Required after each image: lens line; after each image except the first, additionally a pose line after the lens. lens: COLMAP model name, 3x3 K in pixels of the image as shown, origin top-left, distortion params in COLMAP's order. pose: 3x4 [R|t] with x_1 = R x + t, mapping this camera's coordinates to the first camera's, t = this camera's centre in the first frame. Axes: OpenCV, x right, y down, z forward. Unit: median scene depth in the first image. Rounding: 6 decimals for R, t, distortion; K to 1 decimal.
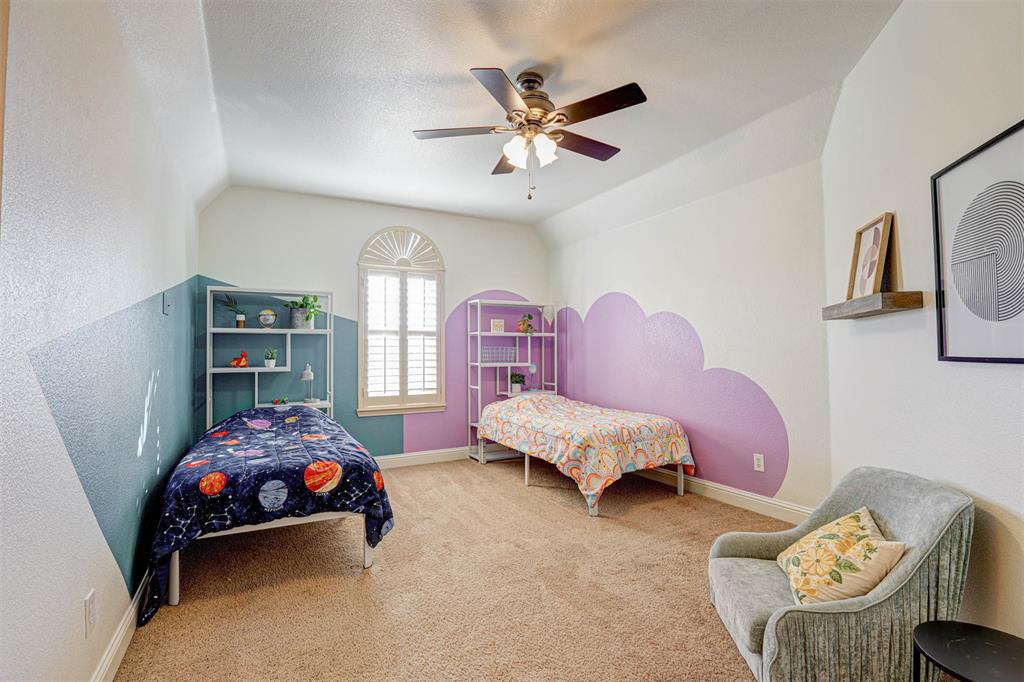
lens RADIAL K [[470.7, 0, 510.7], [0, 470.7, 341.9], [0, 0, 1]] dist [-0.039237, 0.007145]
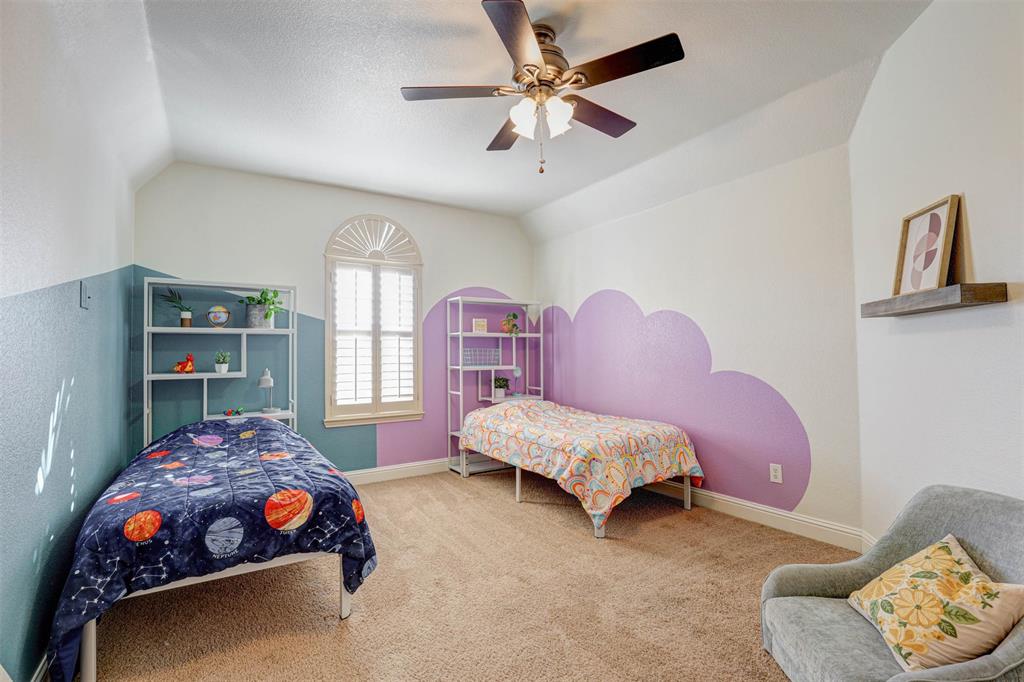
lens RADIAL K [[470.7, 0, 512.8], [0, 470.7, 343.4], [0, 0, 1]] dist [-0.039237, 0.007145]
pose [[0.996751, -0.001189, 0.080536, -0.070734], [0.001291, 0.999998, -0.001213, 0.002751], [-0.080534, 0.001313, 0.996751, 0.147681]]
